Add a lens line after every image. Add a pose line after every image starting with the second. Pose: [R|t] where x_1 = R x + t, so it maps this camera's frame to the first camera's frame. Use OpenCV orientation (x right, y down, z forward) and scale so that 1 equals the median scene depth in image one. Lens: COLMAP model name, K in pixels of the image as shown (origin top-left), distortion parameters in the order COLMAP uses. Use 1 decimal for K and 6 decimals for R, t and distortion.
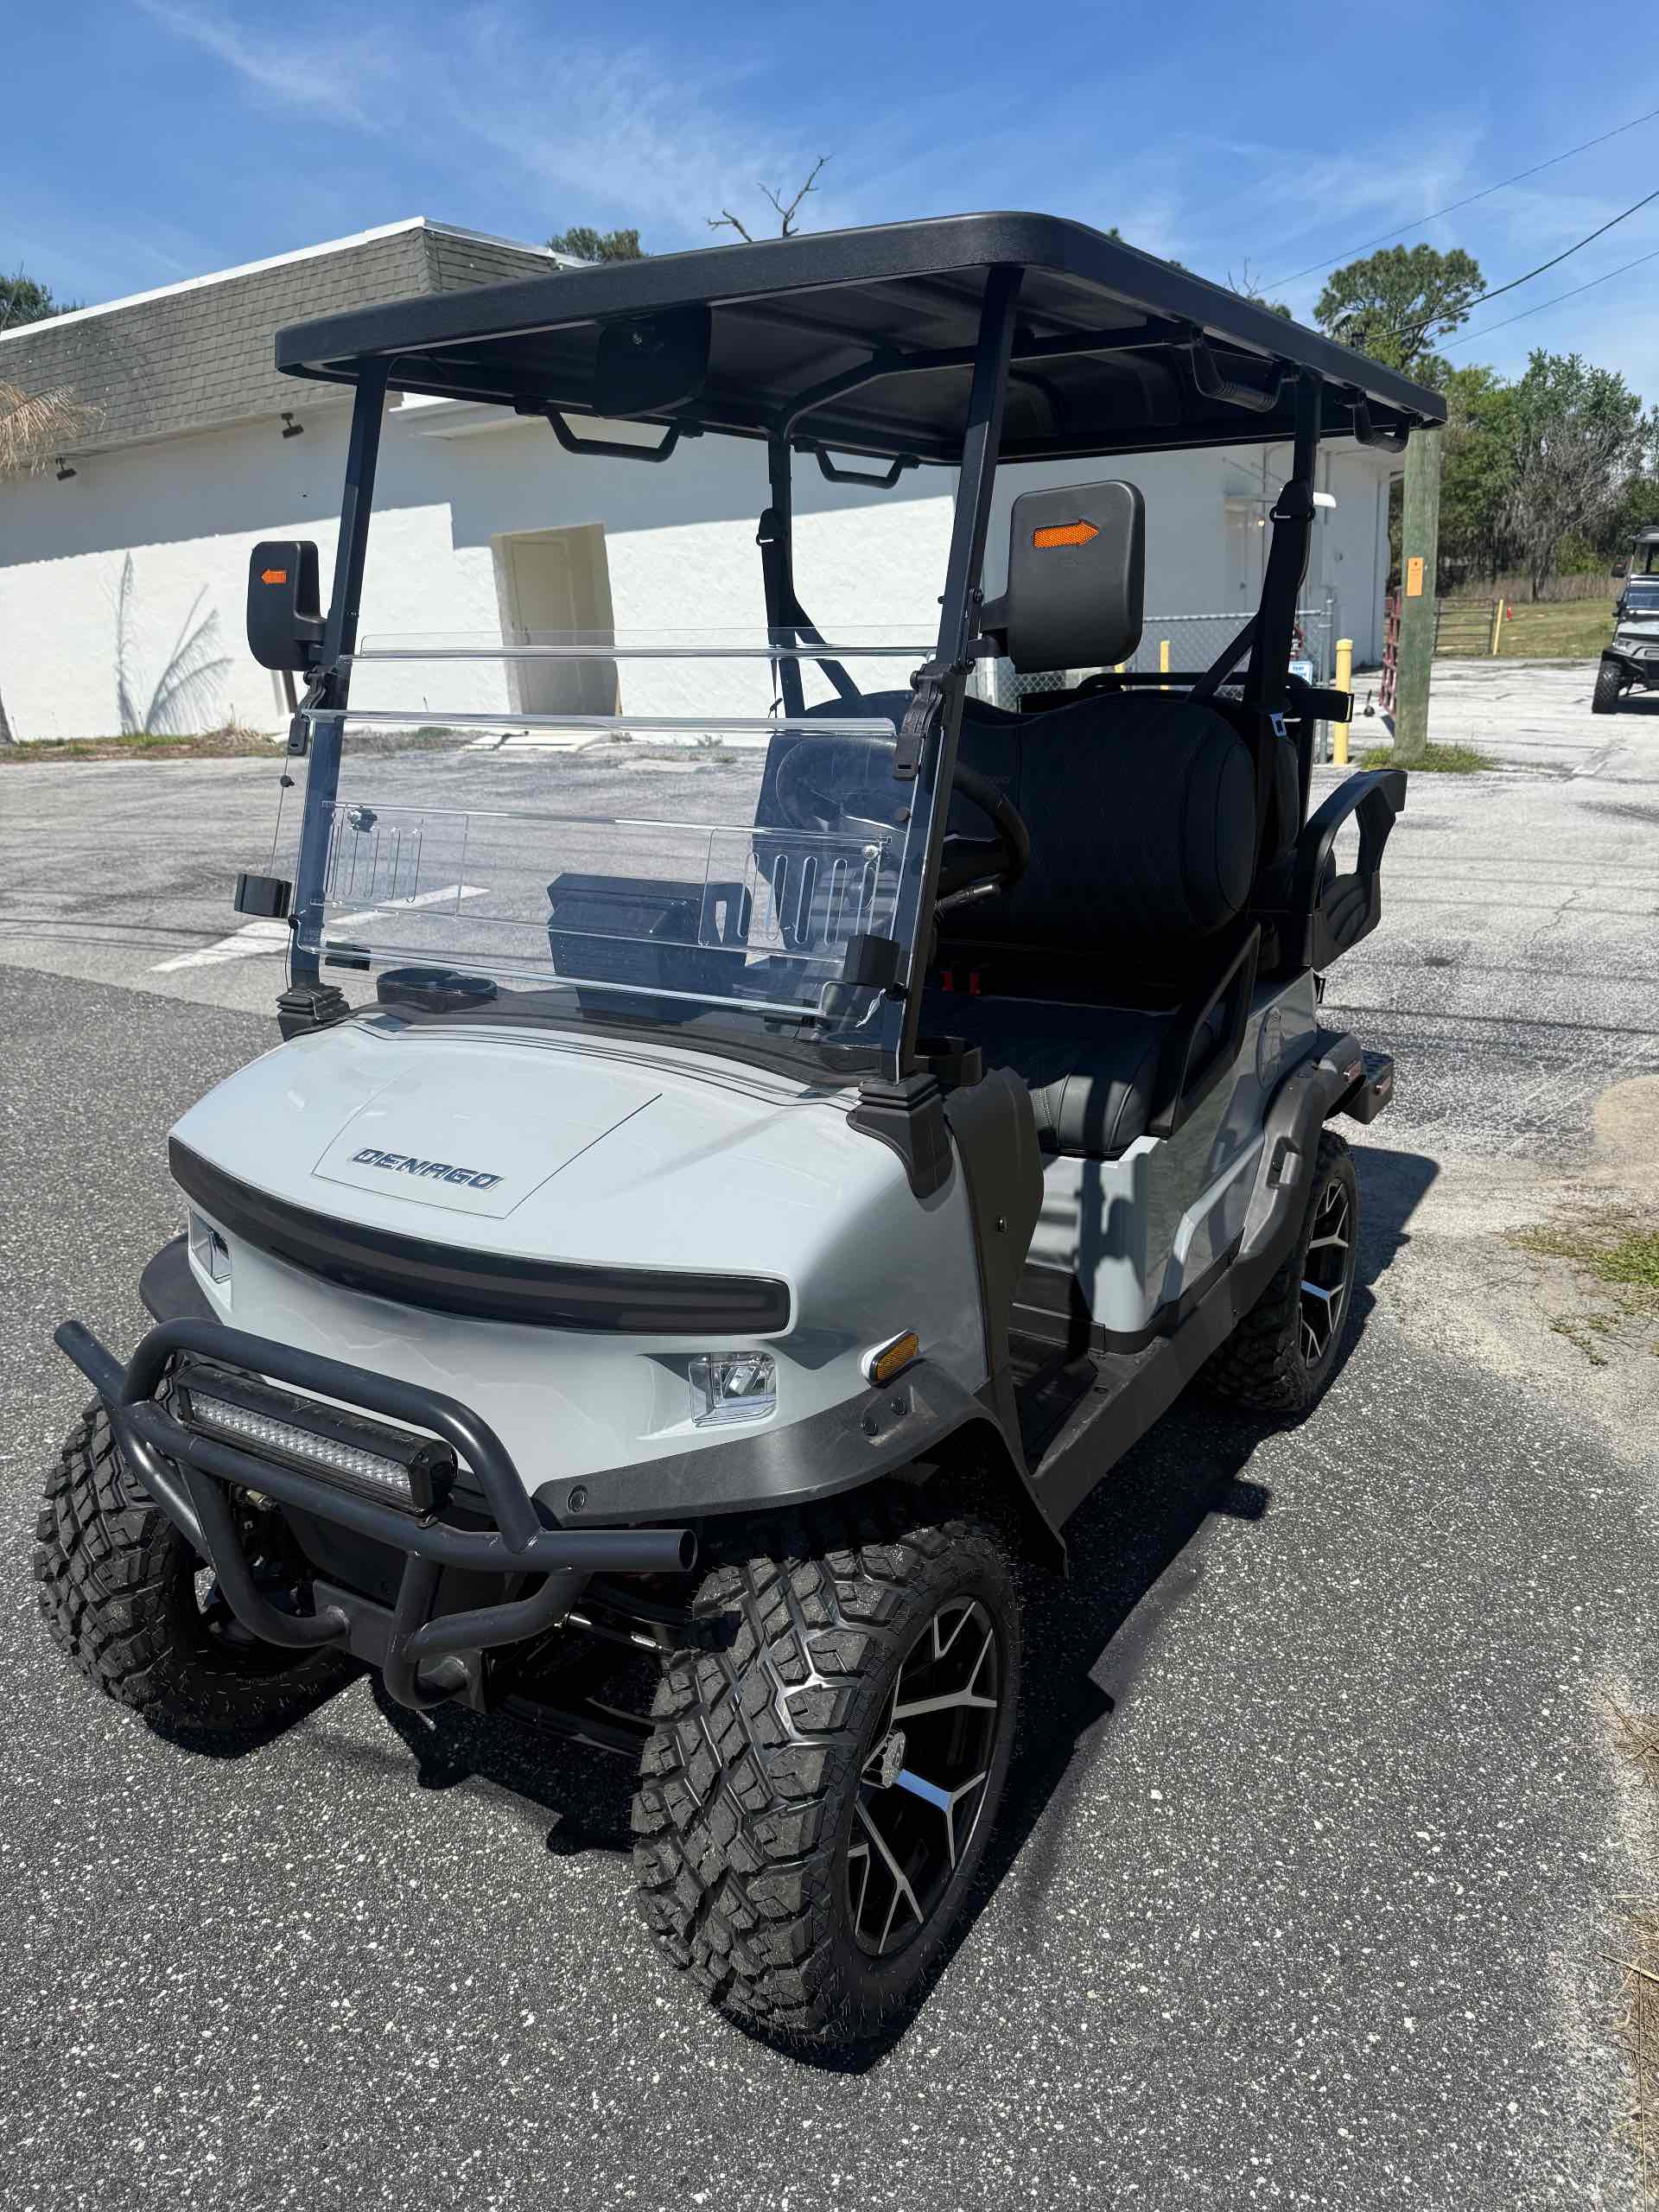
lens RADIAL K [[1538.3, 0, 816.2], [0, 1538.3, 1113.5], [0, 0, 1]] dist [0.006116, -0.009842]
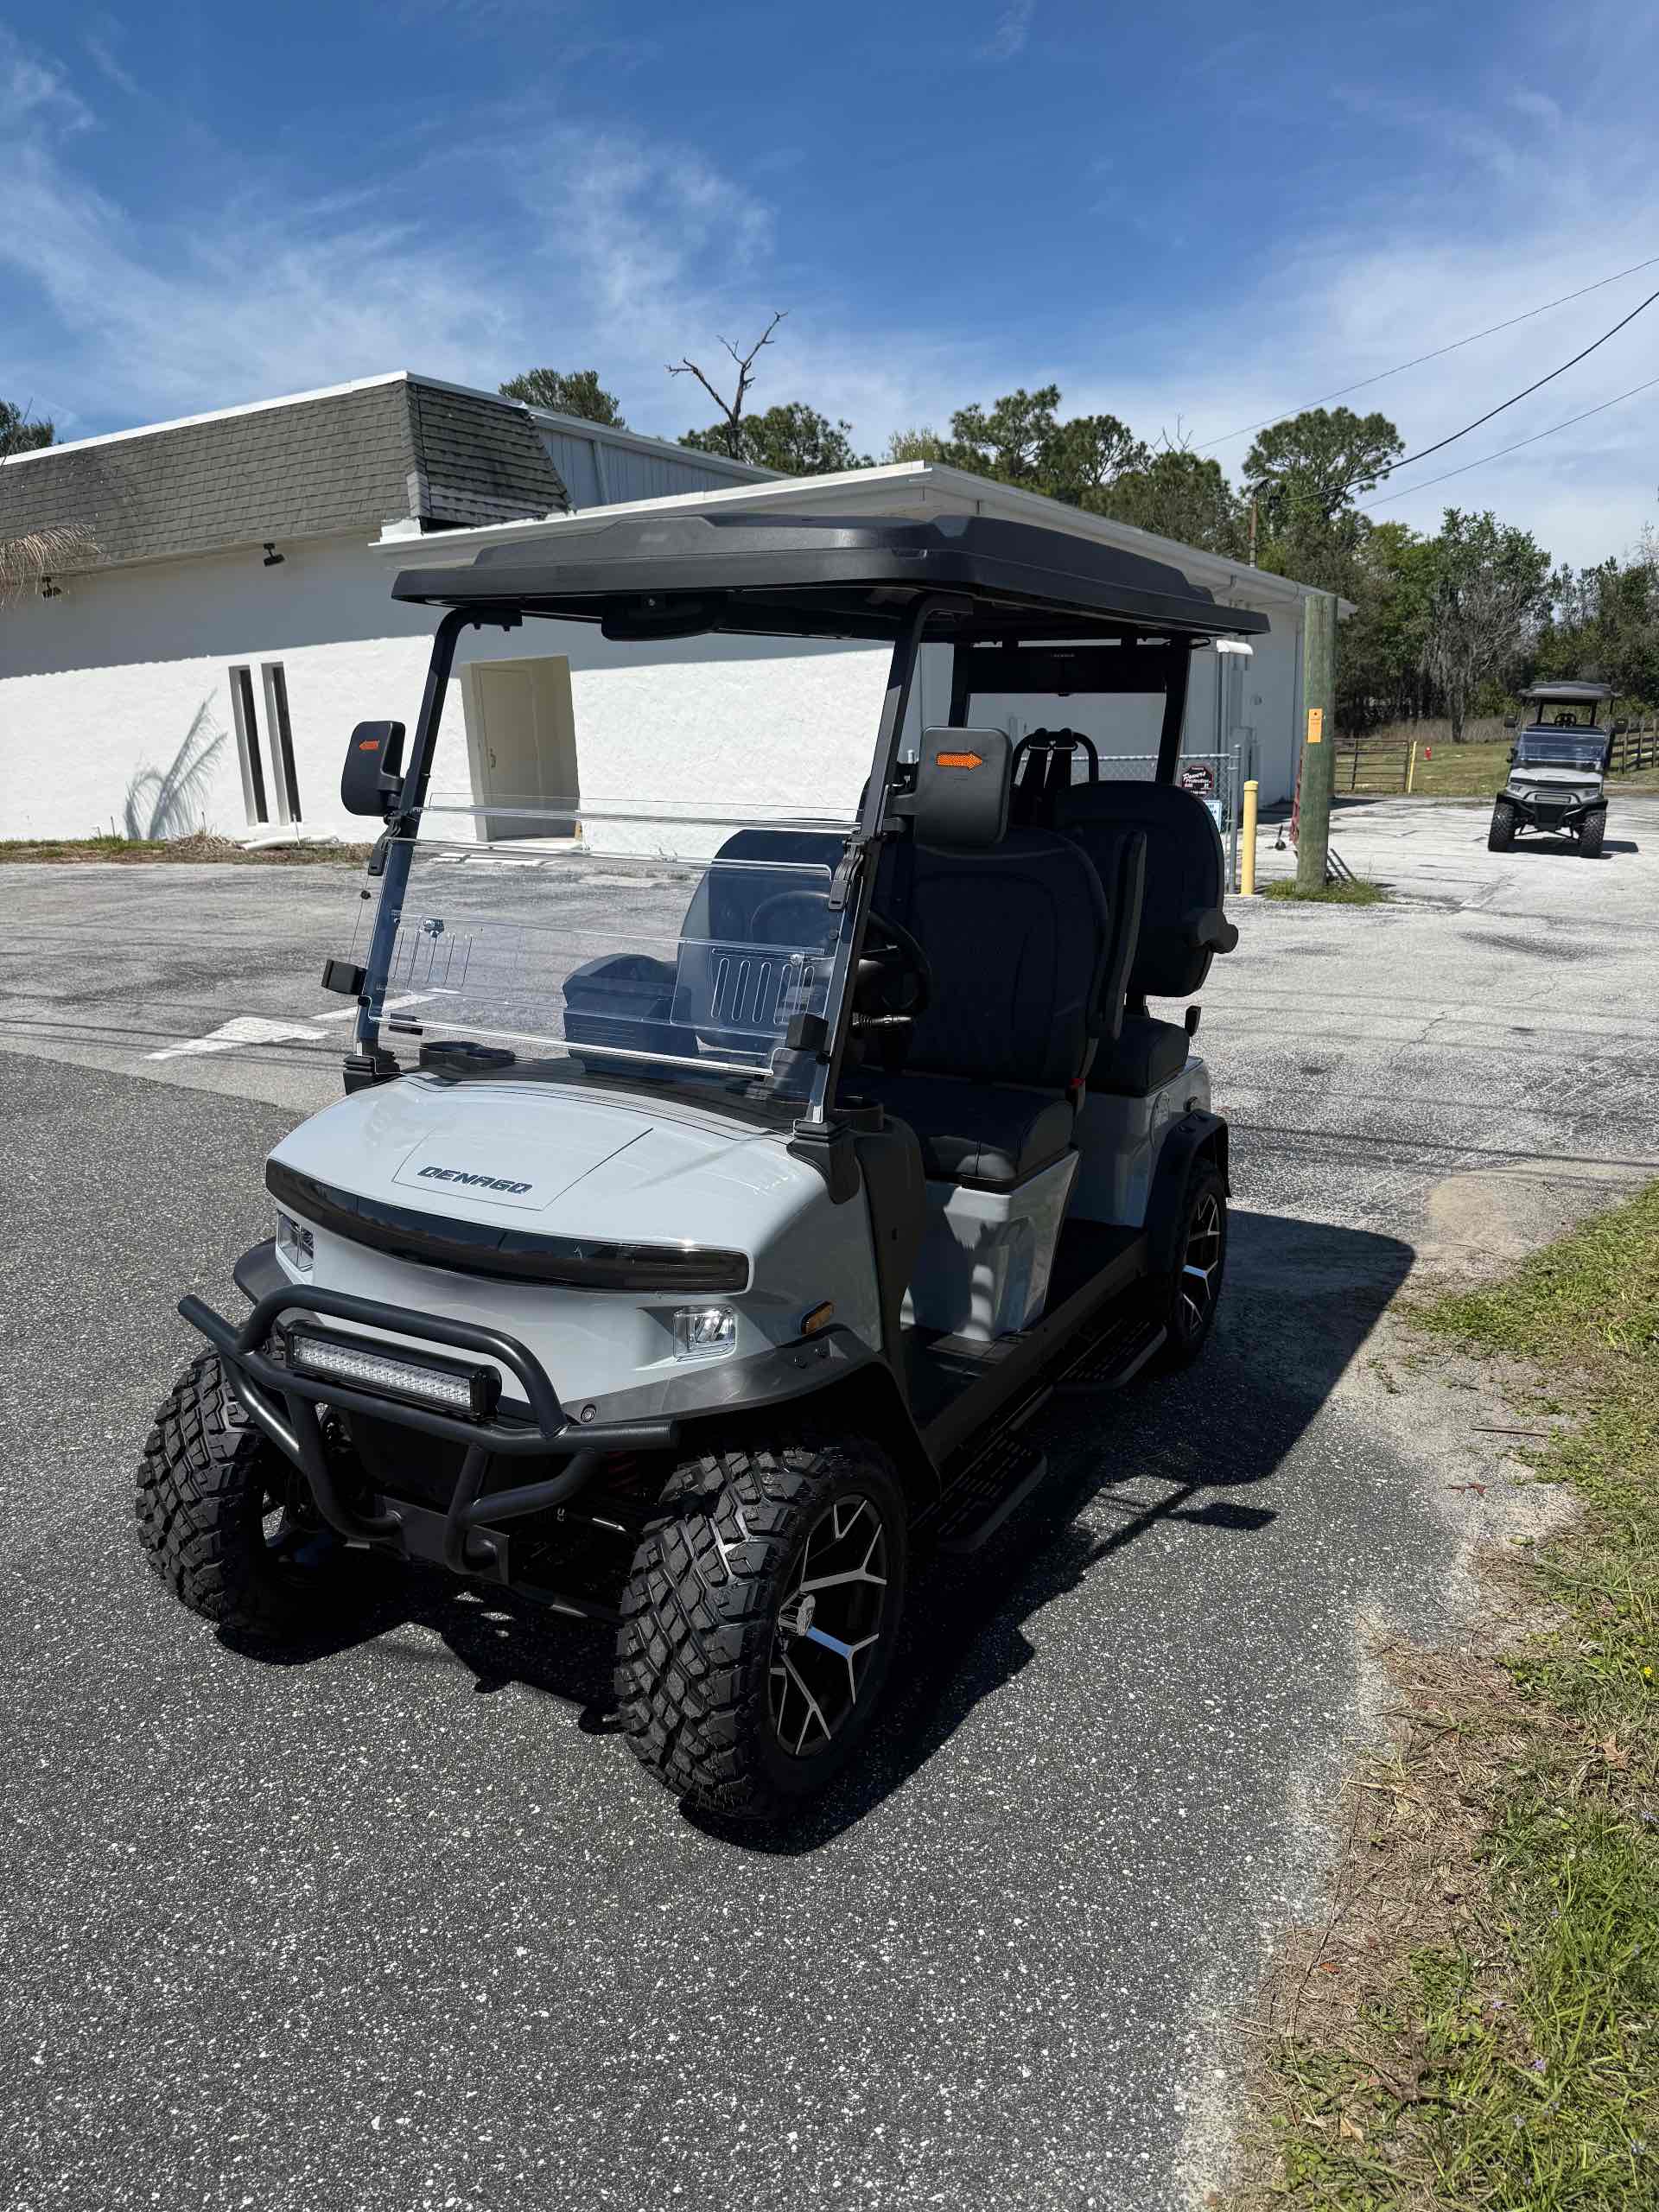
lens RADIAL K [[1538.3, 0, 806.7], [0, 1538.3, 1122.9], [0, 0, 1]] dist [0.006116, -0.009842]
pose [[0.999359, 0.017407, 0.031270, -0.001854], [-0.015284, 0.997643, -0.066898, 0.062438], [-0.032361, 0.066378, 0.997270, -0.325420]]
